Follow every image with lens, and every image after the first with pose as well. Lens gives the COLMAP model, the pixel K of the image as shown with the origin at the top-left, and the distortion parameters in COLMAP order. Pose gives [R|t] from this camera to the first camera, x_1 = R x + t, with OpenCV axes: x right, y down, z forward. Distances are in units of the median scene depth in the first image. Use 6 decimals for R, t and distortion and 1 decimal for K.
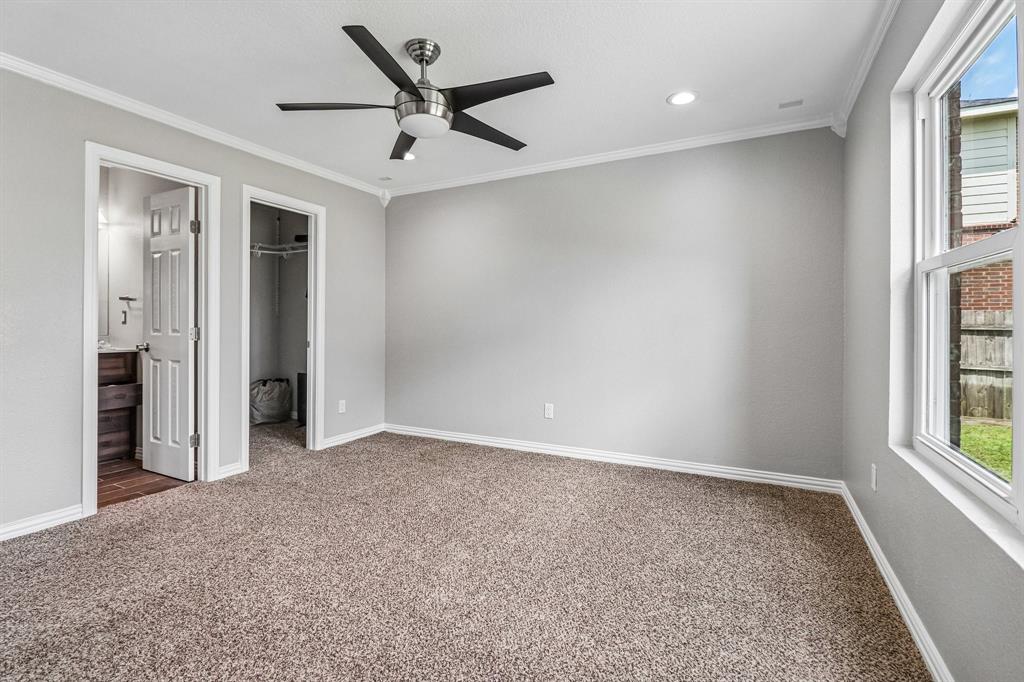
lens RADIAL K [[474.1, 0, 510.3], [0, 474.1, 331.0], [0, 0, 1]] dist [-0.000744, -0.004964]
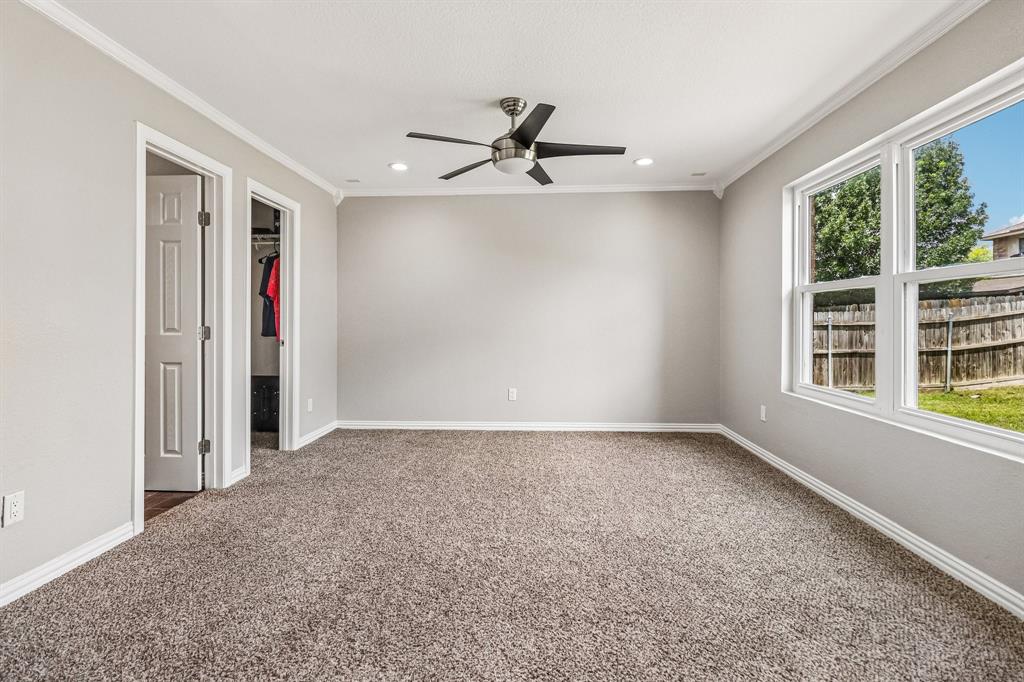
lens RADIAL K [[474.1, 0, 510.8], [0, 474.1, 330.3], [0, 0, 1]] dist [-0.000744, -0.004964]
pose [[0.910451, -0.009784, 0.413501, -0.523828], [0.008073, 0.999950, 0.005885, 0.000234], [-0.413538, -0.002020, 0.910485, -0.108750]]
